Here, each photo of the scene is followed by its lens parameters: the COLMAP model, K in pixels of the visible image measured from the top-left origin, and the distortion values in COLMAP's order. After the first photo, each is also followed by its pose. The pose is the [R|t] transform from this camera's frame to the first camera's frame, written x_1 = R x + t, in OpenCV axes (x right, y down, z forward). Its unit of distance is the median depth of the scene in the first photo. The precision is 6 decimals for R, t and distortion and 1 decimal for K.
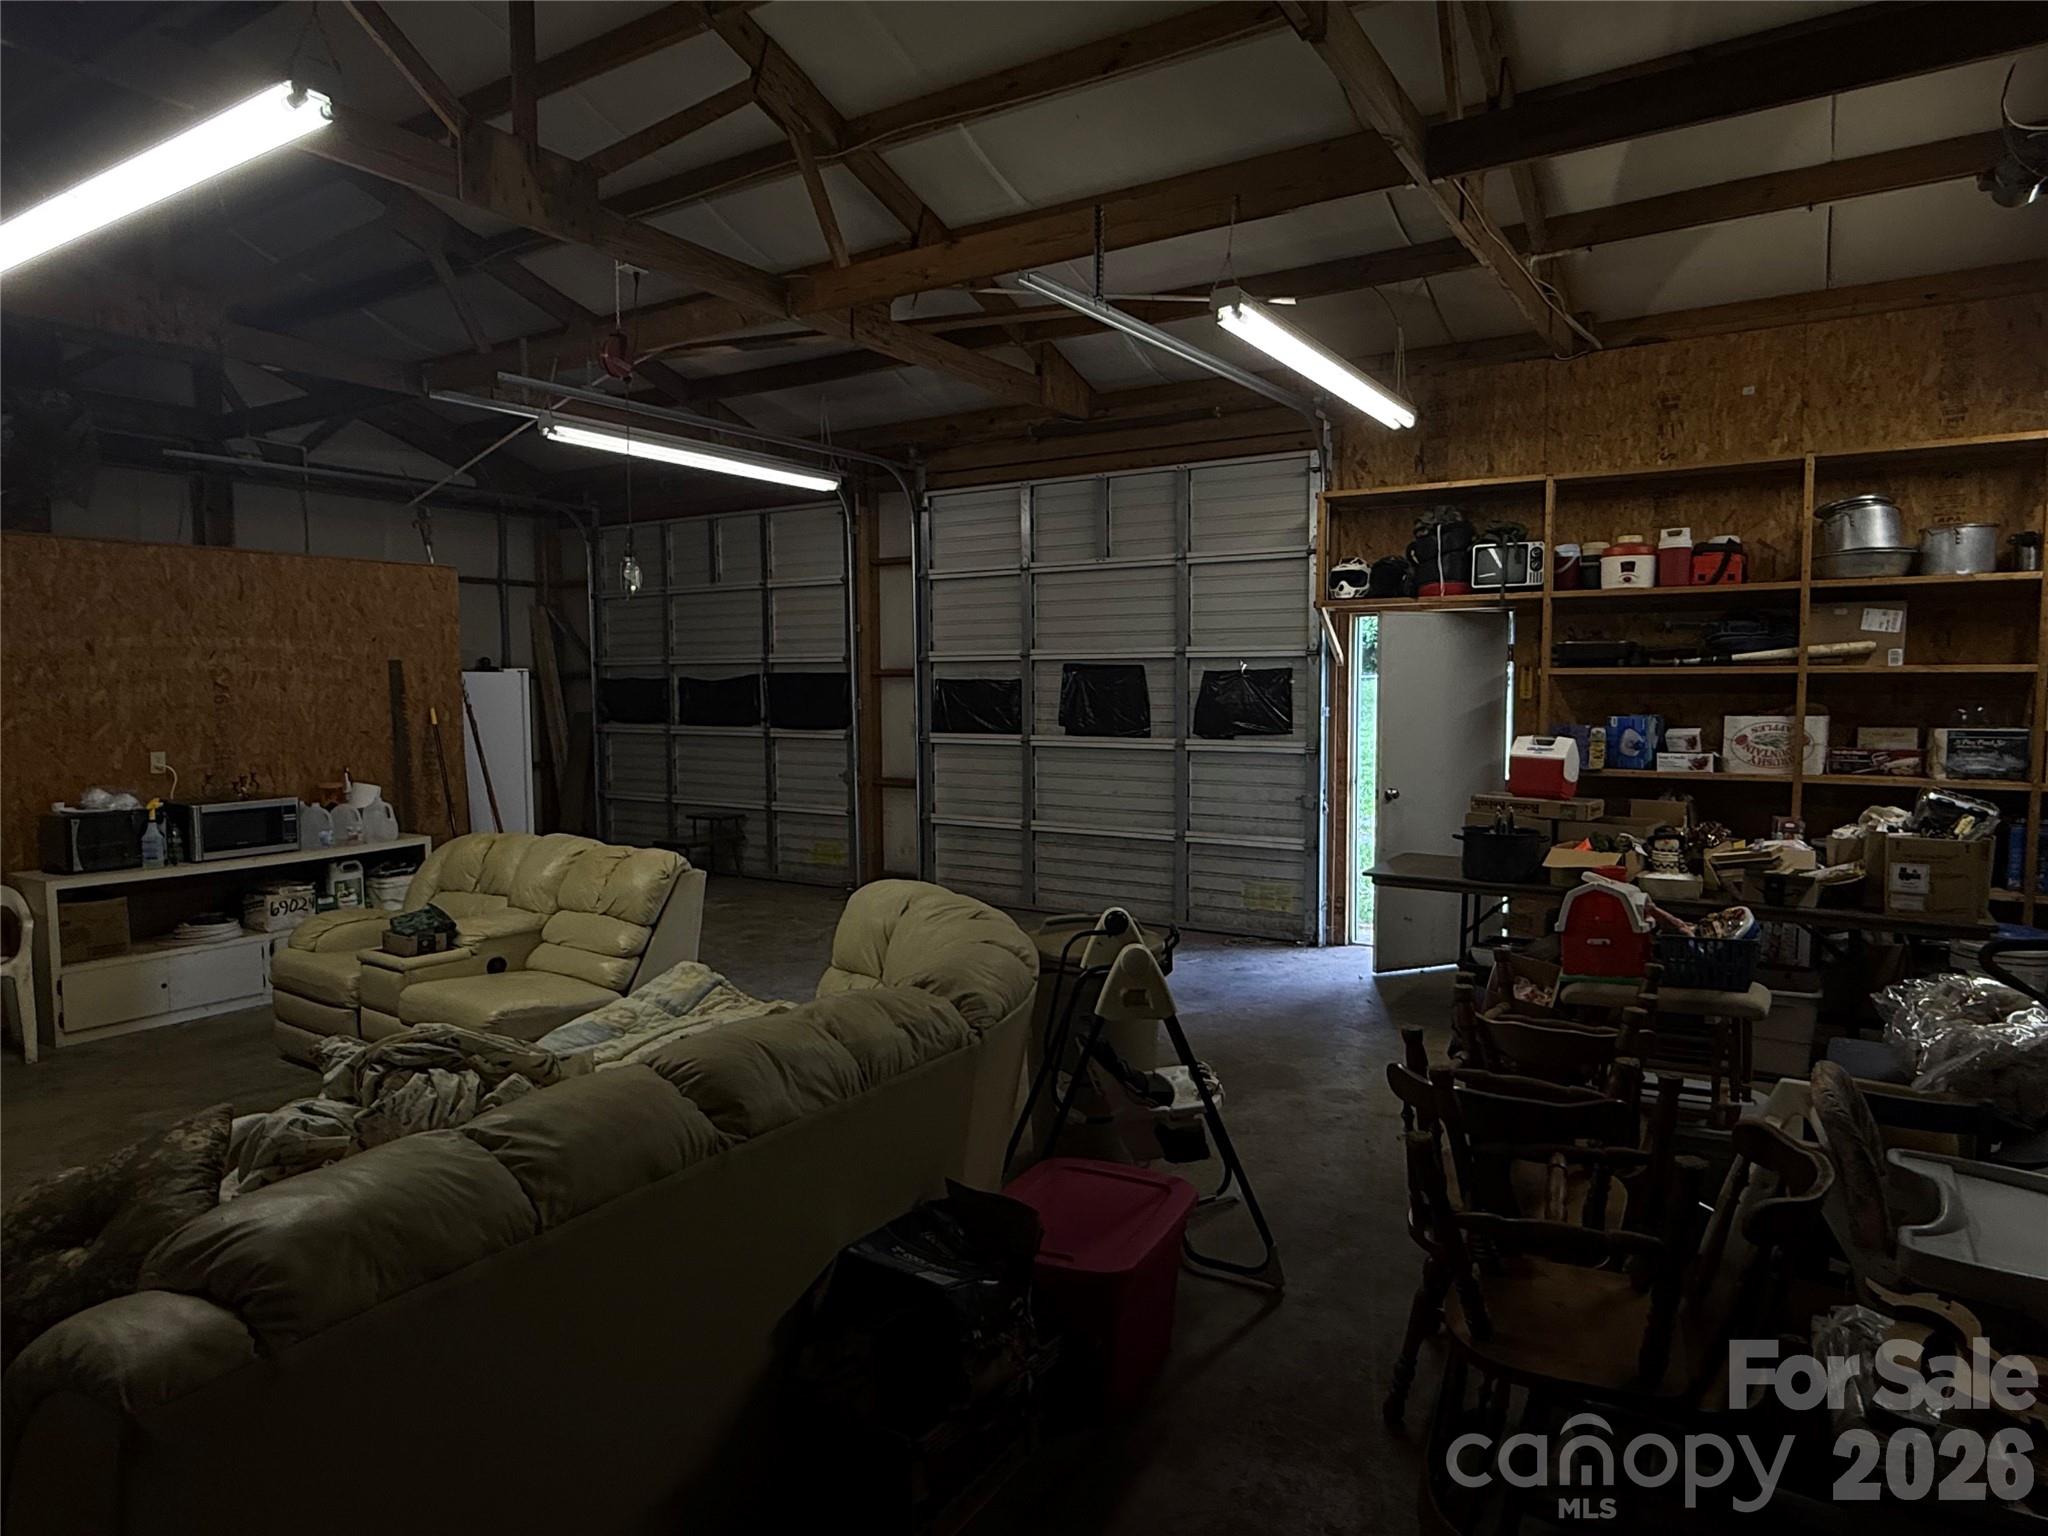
lens RADIAL K [[1217.9, 0, 1026.4], [0, 1217.9, 763.9], [0, 0, 1]] dist [0.000686, 0.000223]
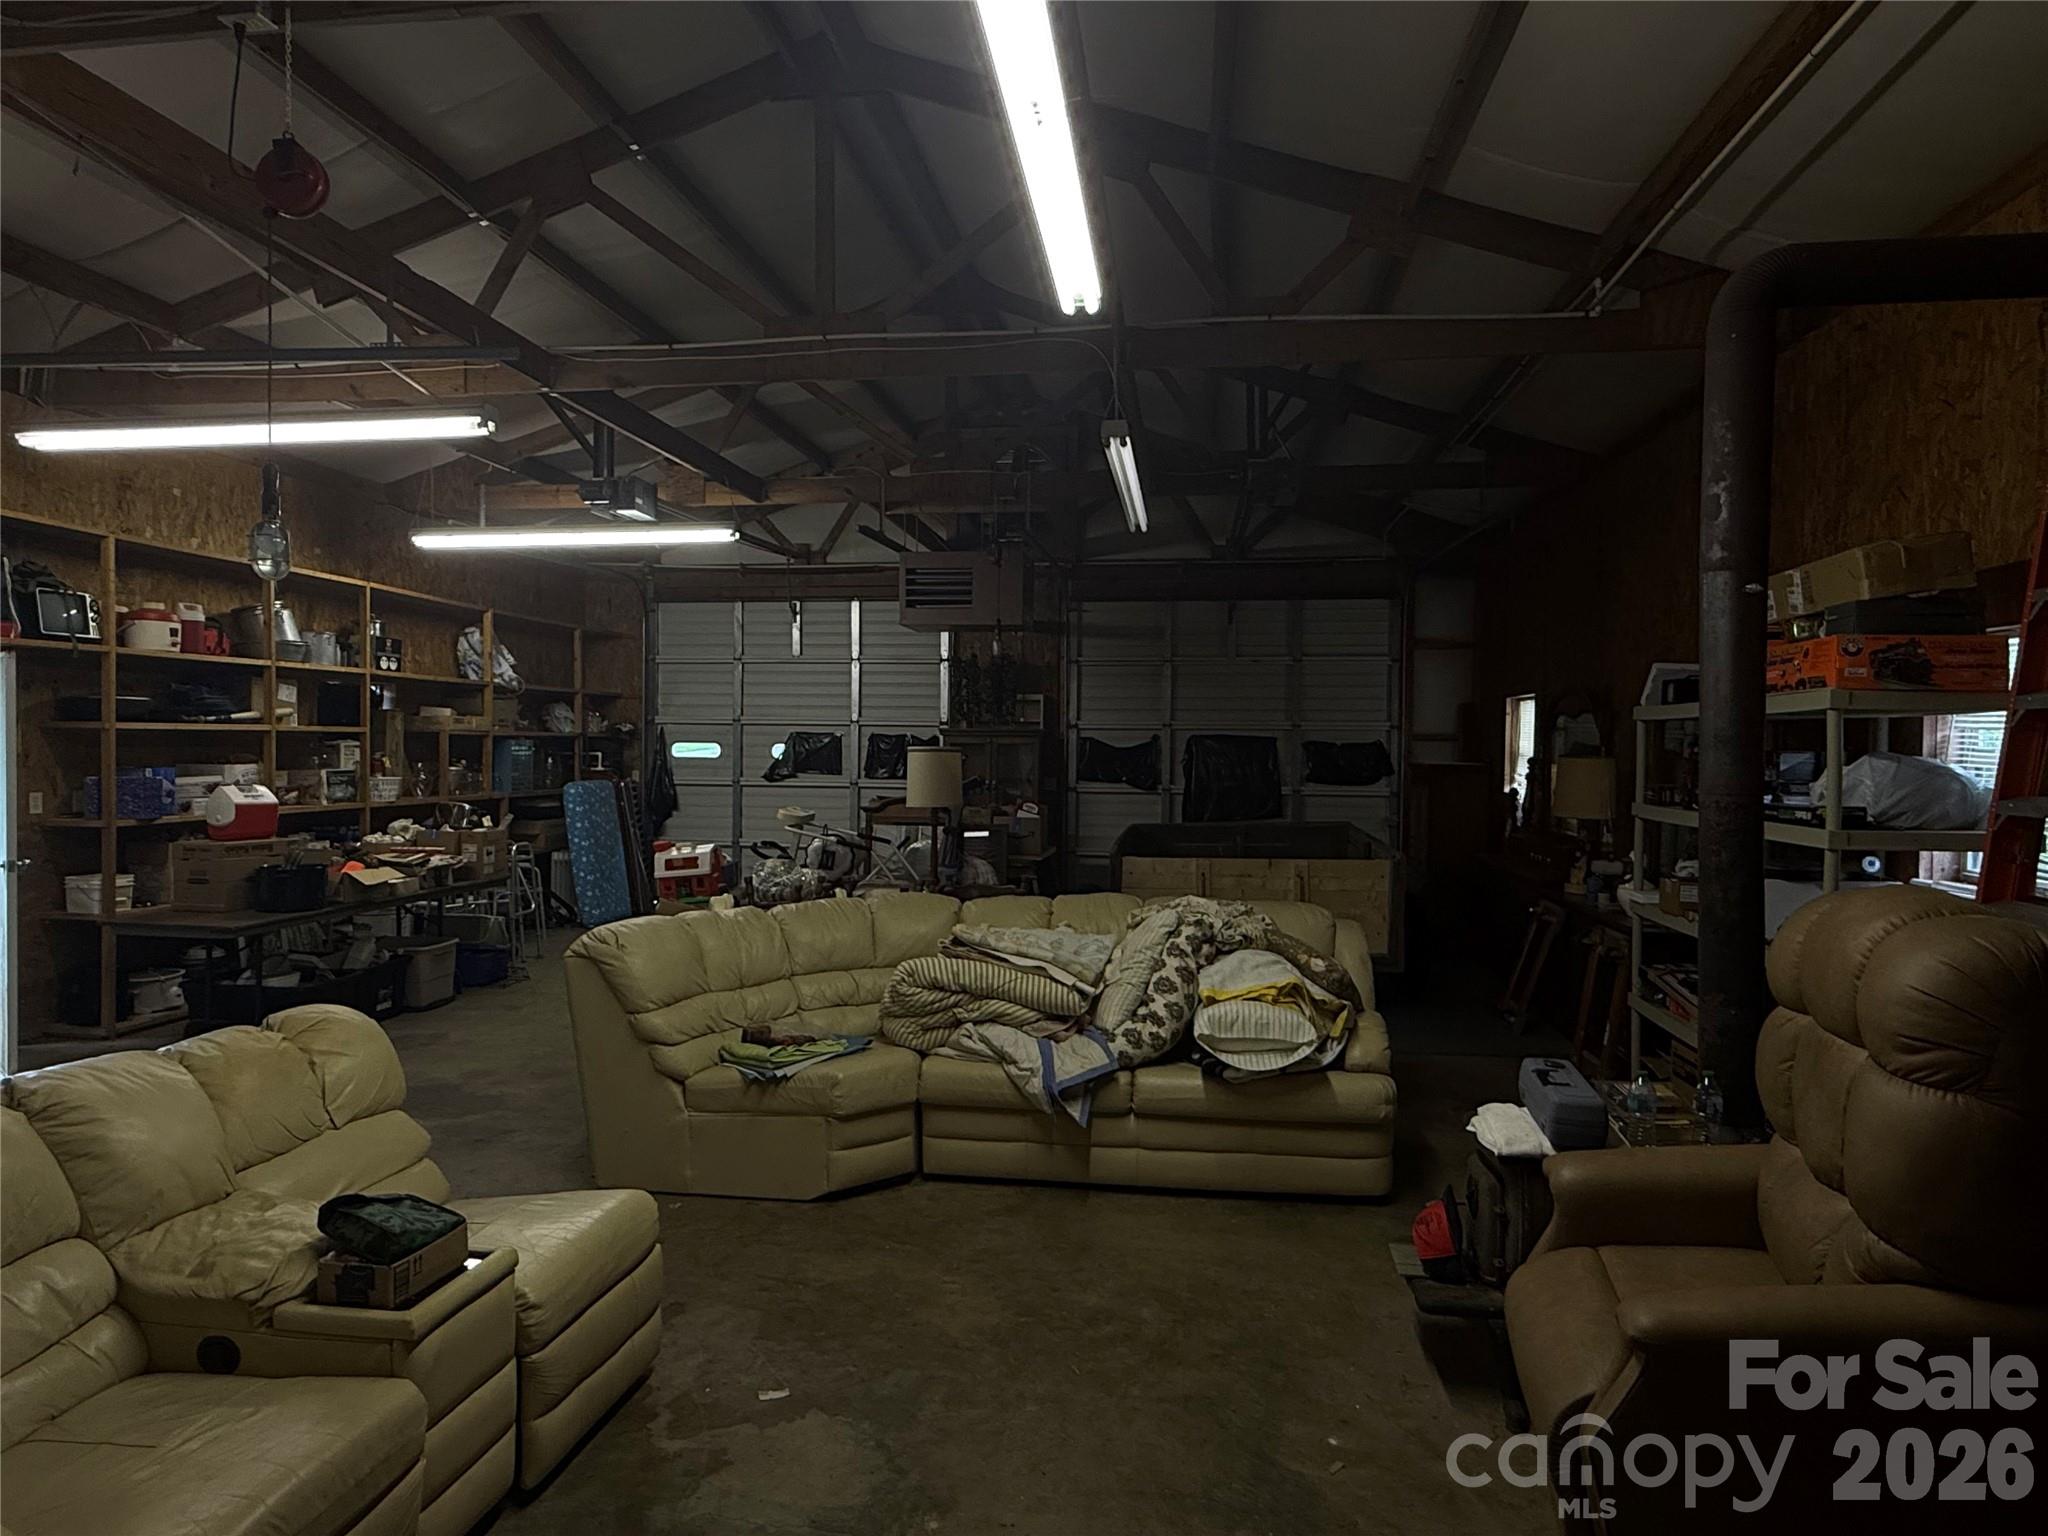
lens RADIAL K [[1217.9, 0, 1026.8], [0, 1217.9, 762.4], [0, 0, 1]] dist [0.000686, 0.000223]
pose [[-0.428859, -0.014948, 0.903248, -0.903359], [0.053817, 0.997664, 0.042062, -0.052483], [-0.901767, 0.066649, -0.427053, 0.836448]]
